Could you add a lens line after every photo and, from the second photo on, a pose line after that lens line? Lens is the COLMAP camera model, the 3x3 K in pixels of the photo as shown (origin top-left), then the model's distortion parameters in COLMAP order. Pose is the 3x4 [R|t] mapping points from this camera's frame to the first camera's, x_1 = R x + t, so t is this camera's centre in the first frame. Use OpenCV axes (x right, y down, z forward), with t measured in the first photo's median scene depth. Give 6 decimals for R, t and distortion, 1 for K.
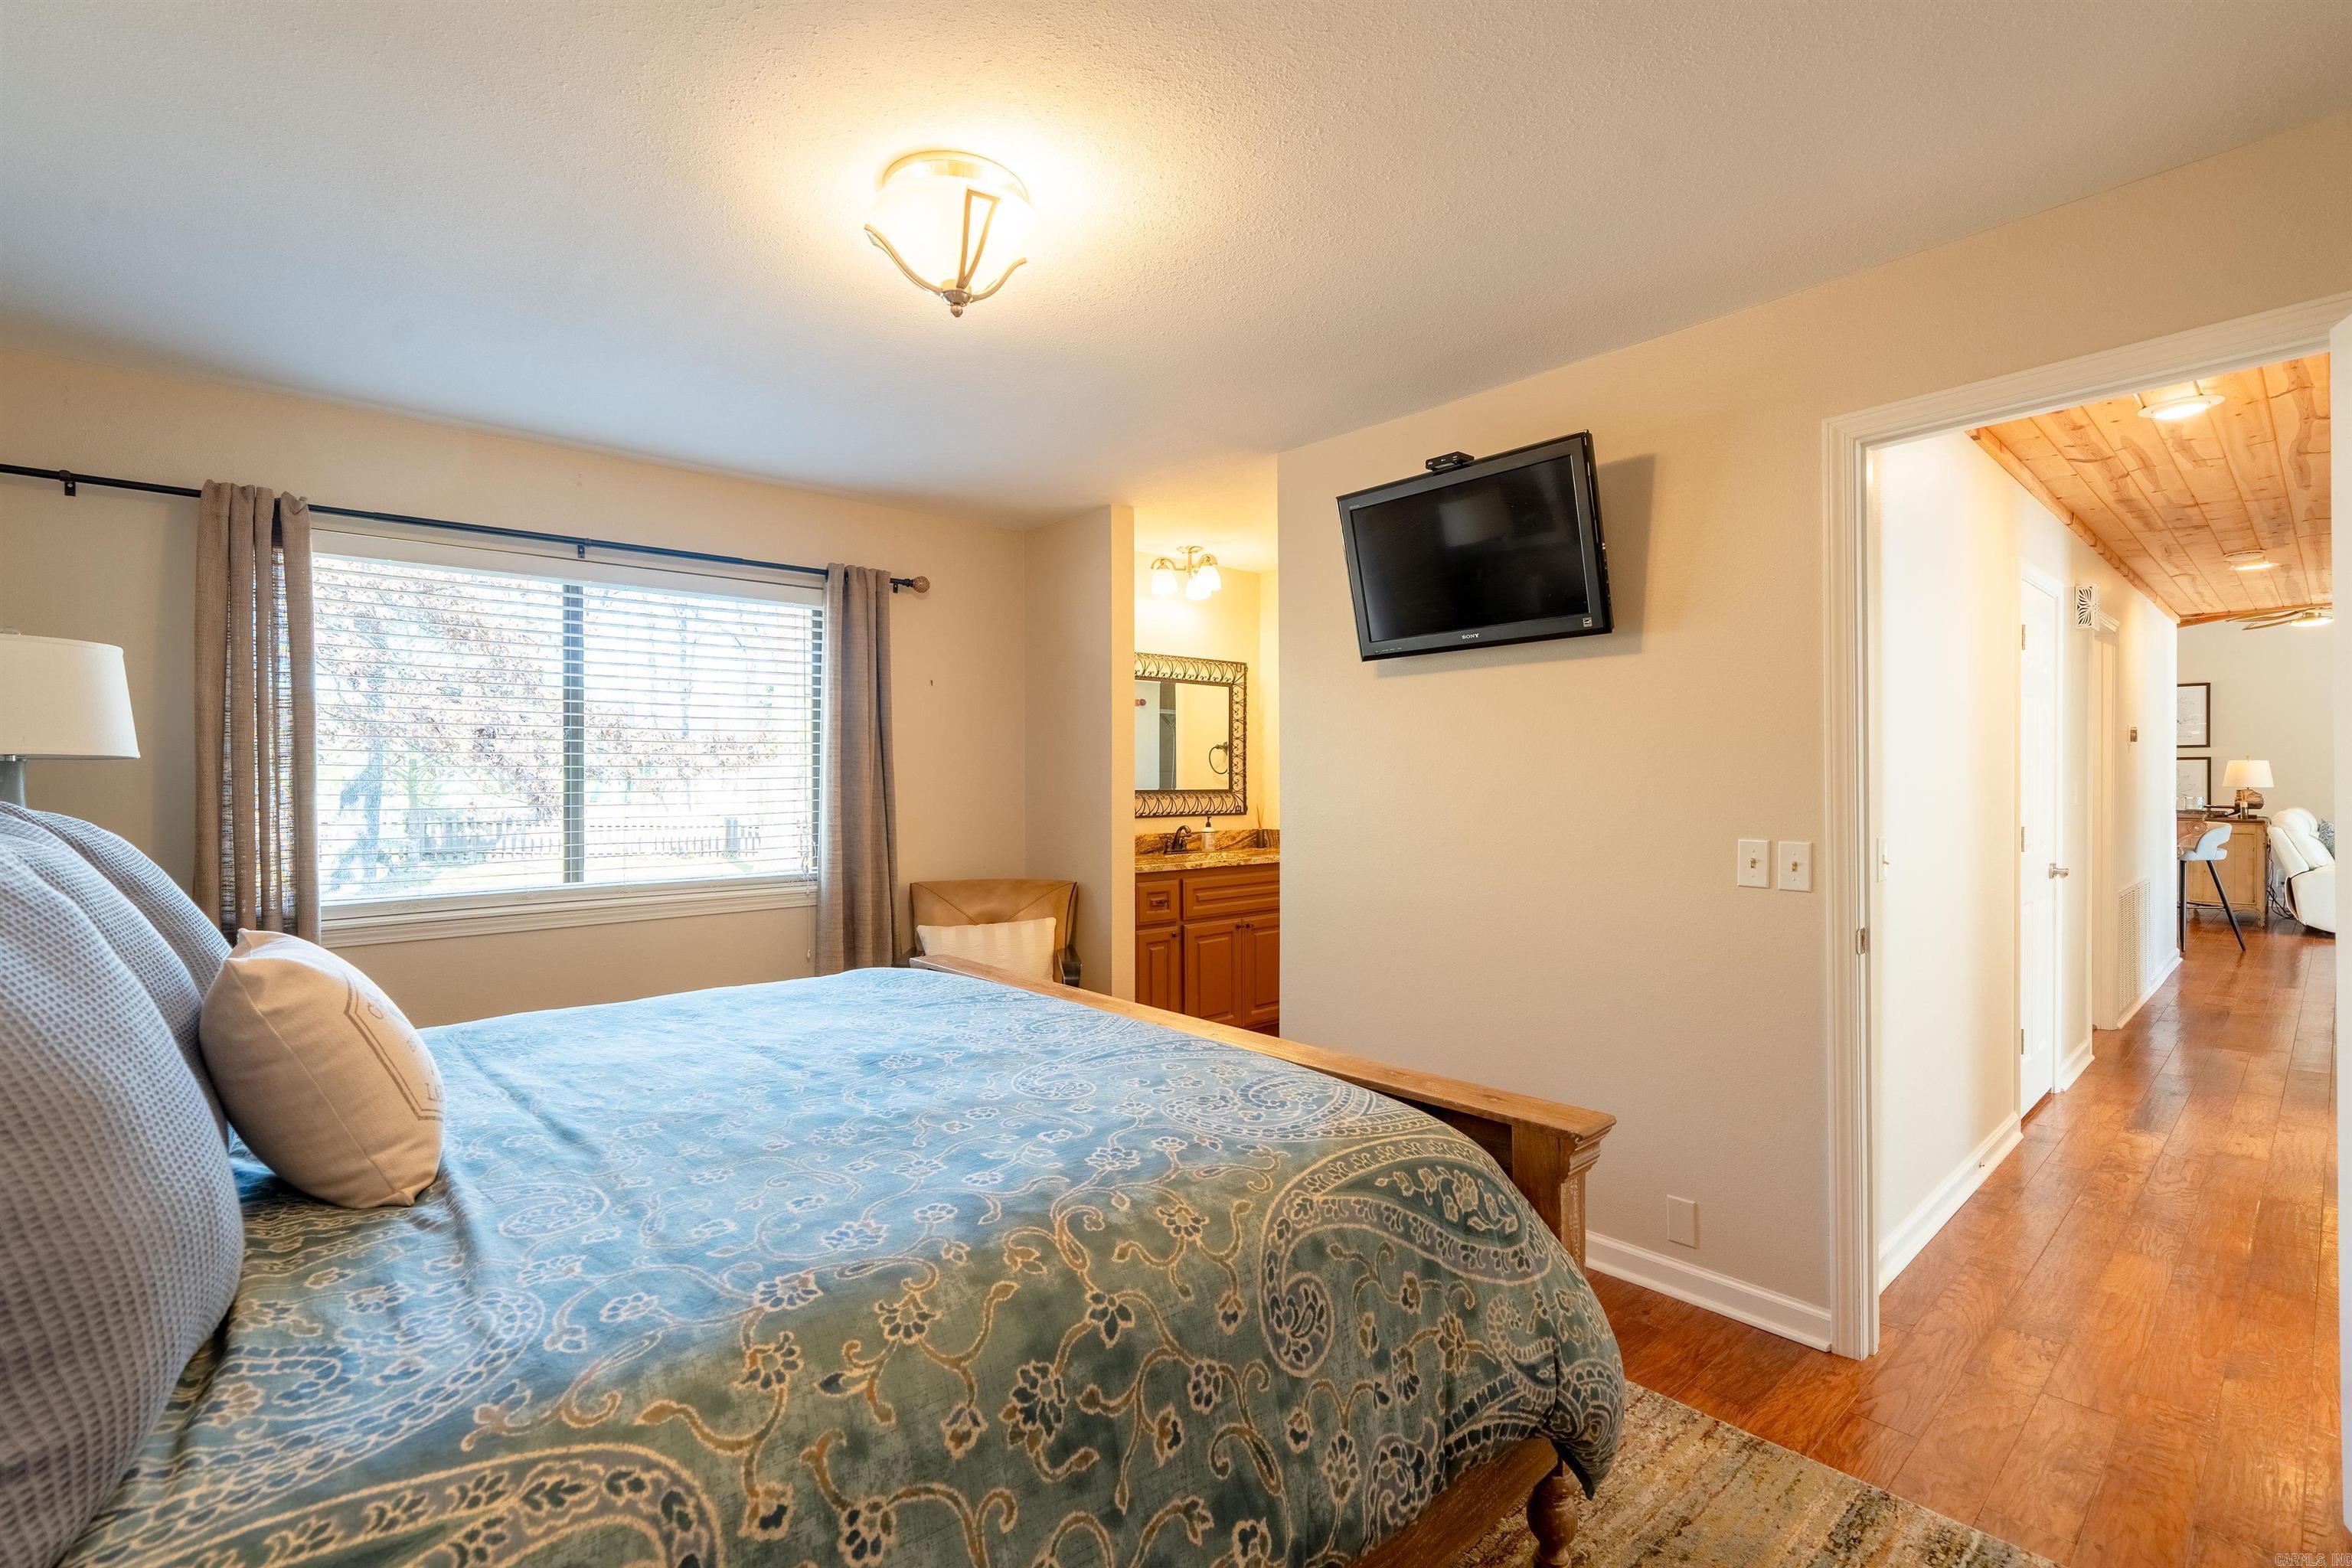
lens RADIAL K [[1052.2, 0, 1169.6], [0, 1052.2, 798.3], [0, 0, 1]] dist [-0.006364, 0.002531]
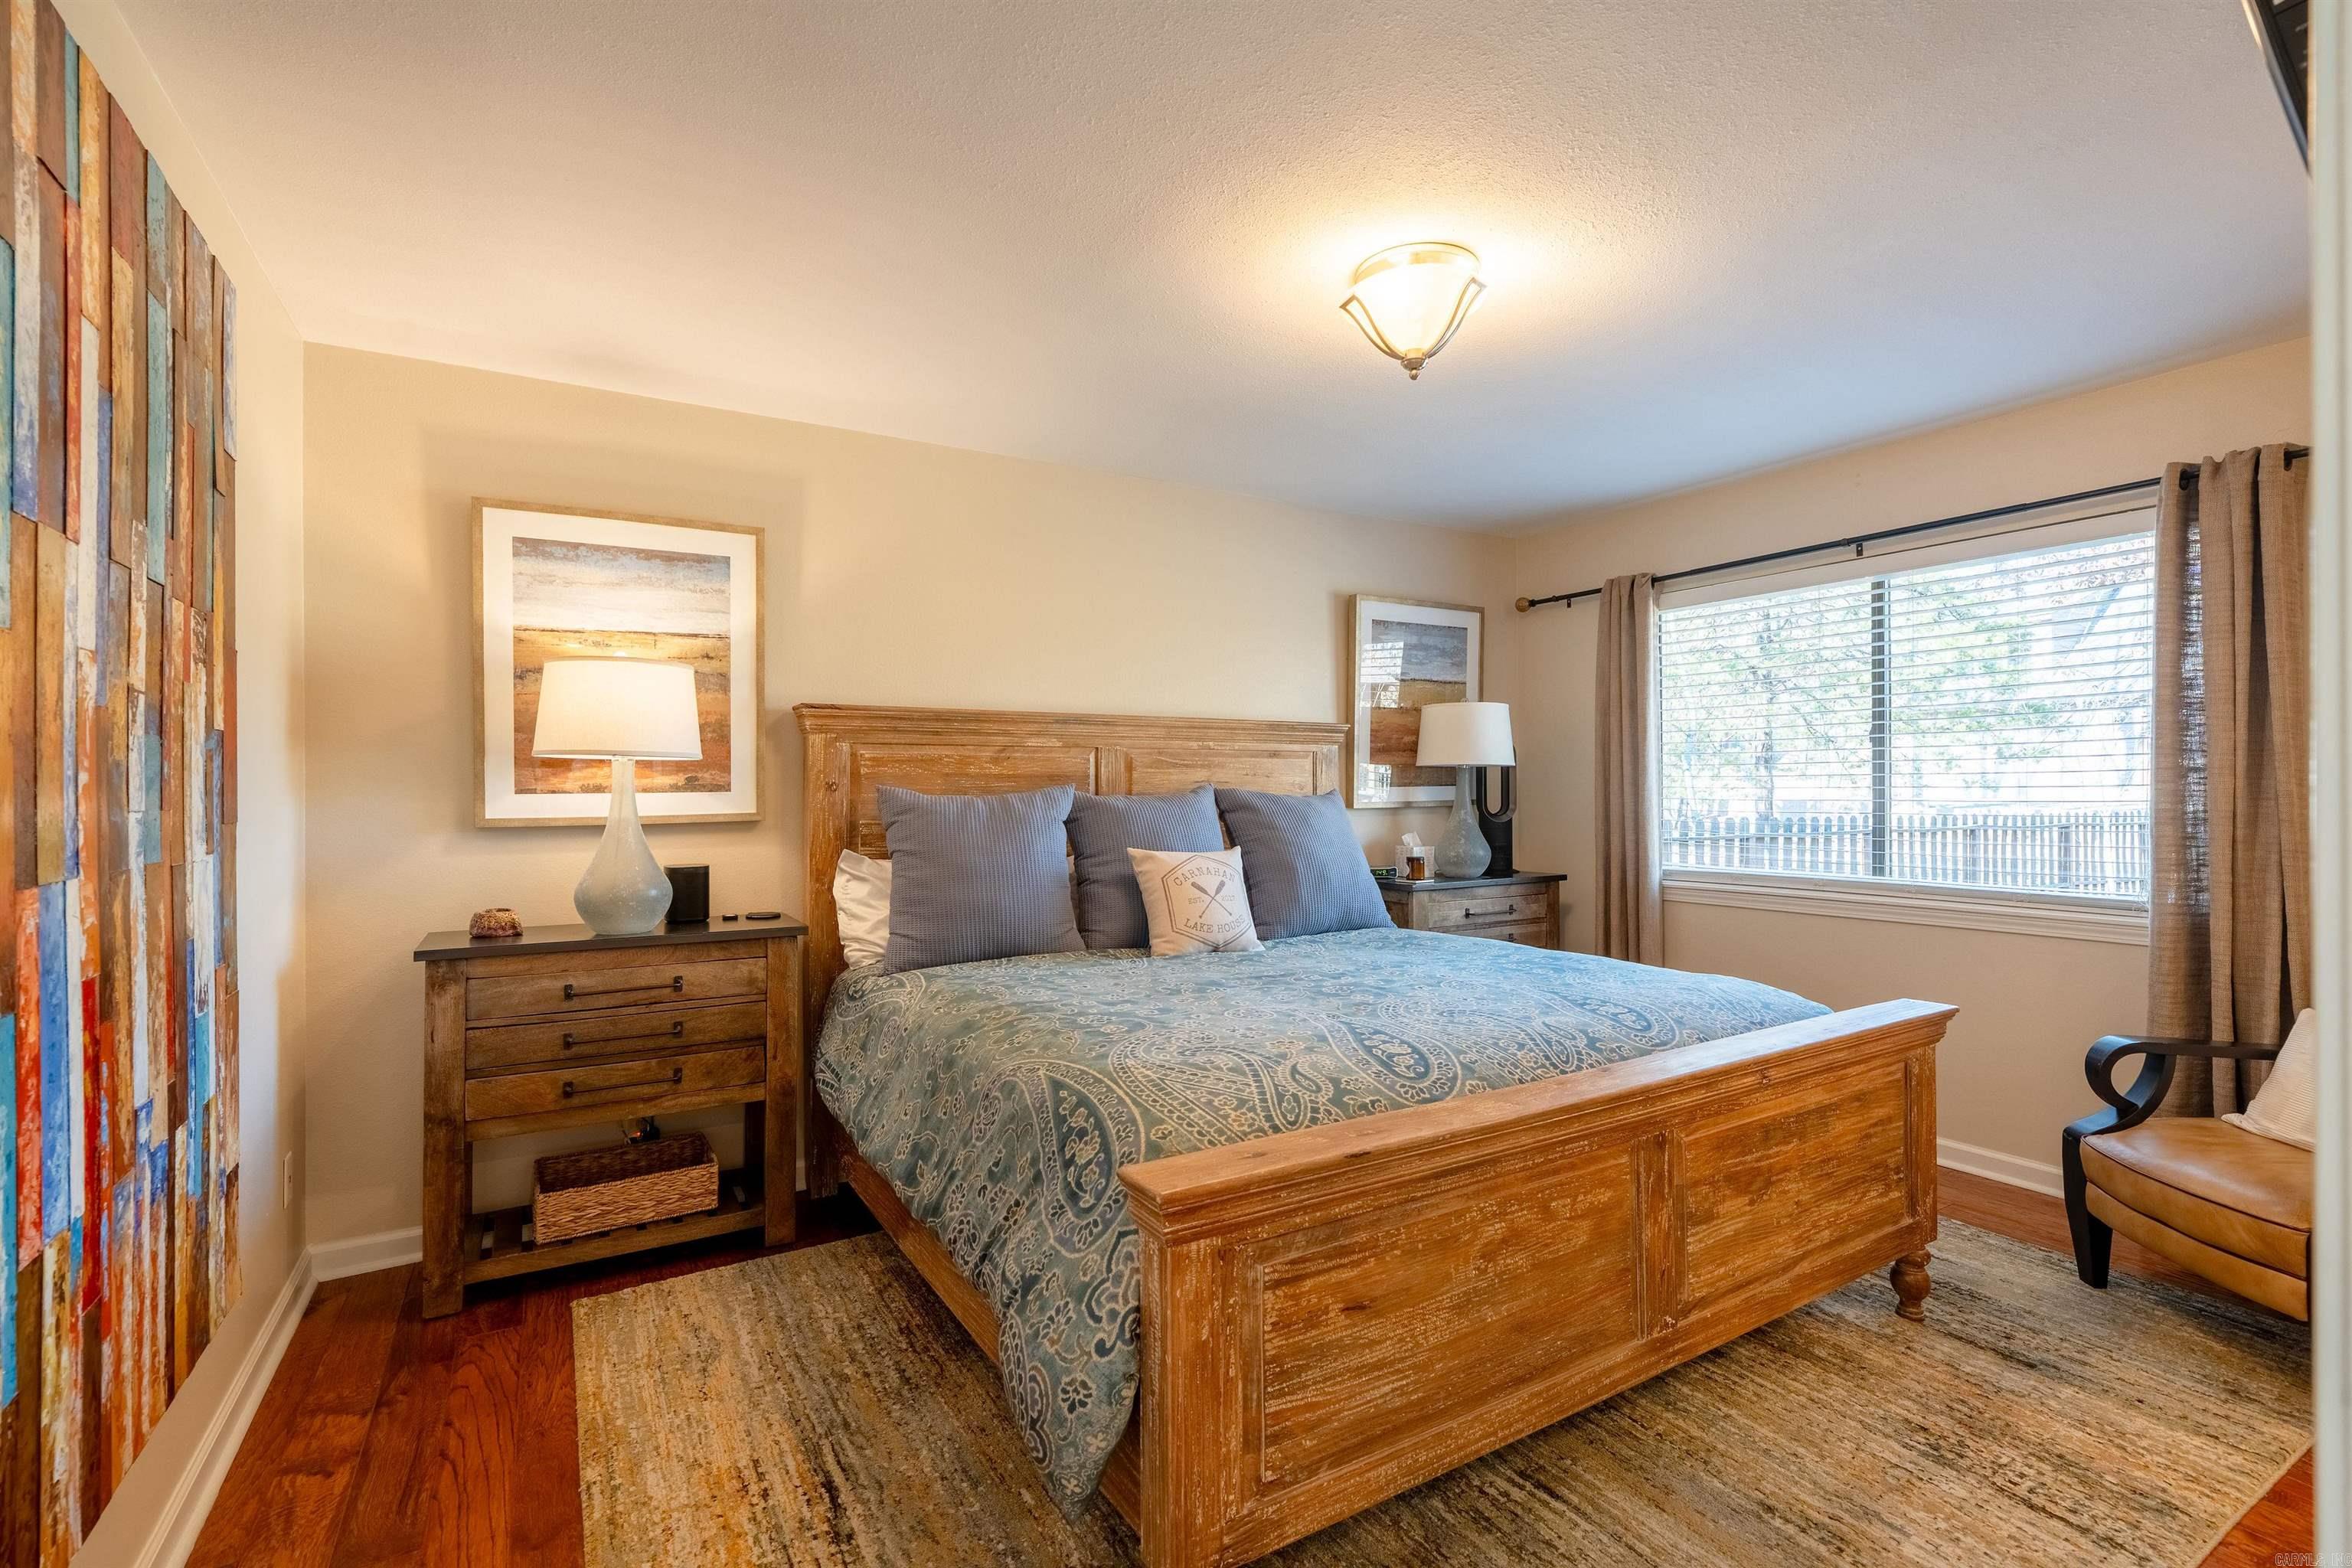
lens RADIAL K [[1052.2, 0, 1174.8], [0, 1052.2, 778.4], [0, 0, 1]] dist [-0.006364, 0.002531]
pose [[-0.179078, -0.001379, -0.983834, 1.028573], [-0.010070, 0.999949, 0.000431, -0.012892], [0.983783, 0.009985, -0.179083, 0.976179]]
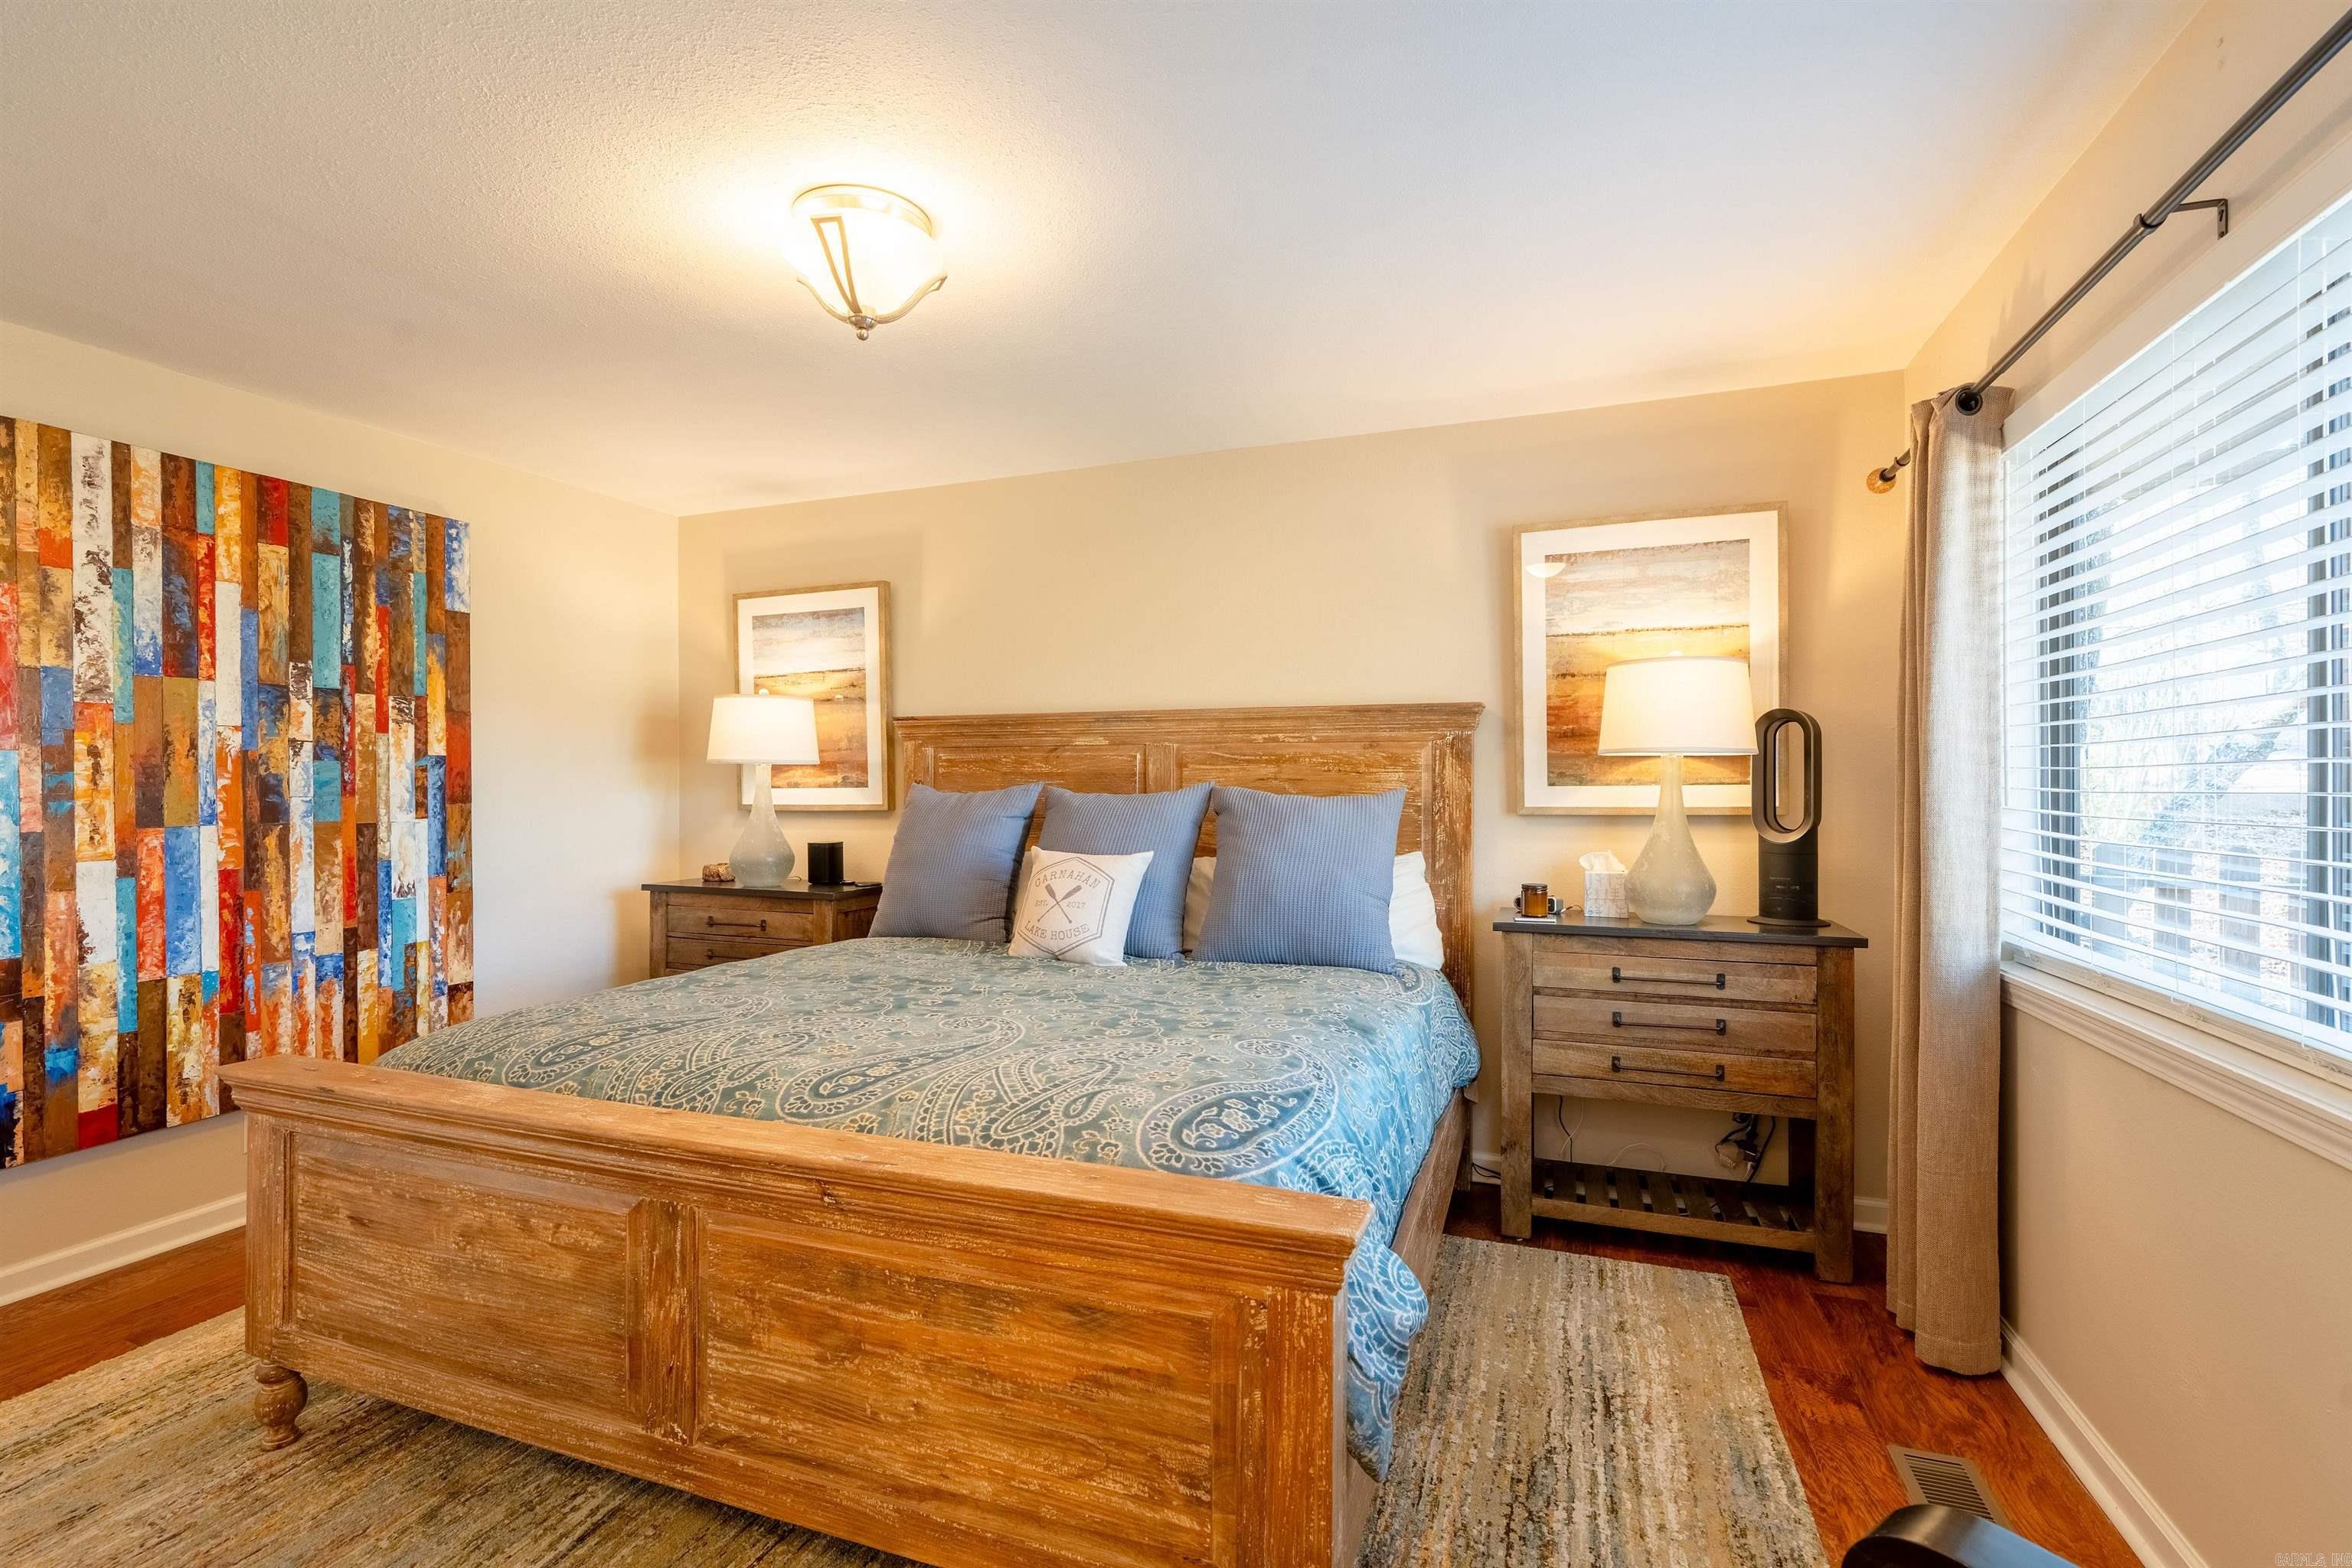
lens RADIAL K [[1052.2, 0, 1177.0], [0, 1052.2, 782.2], [0, 0, 1]] dist [-0.006364, 0.002531]
pose [[-0.878716, 0.007120, -0.477293, 0.237336], [-0.000315, 0.999880, 0.015497, -0.024942], [0.477346, 0.013768, -0.878608, 1.906393]]
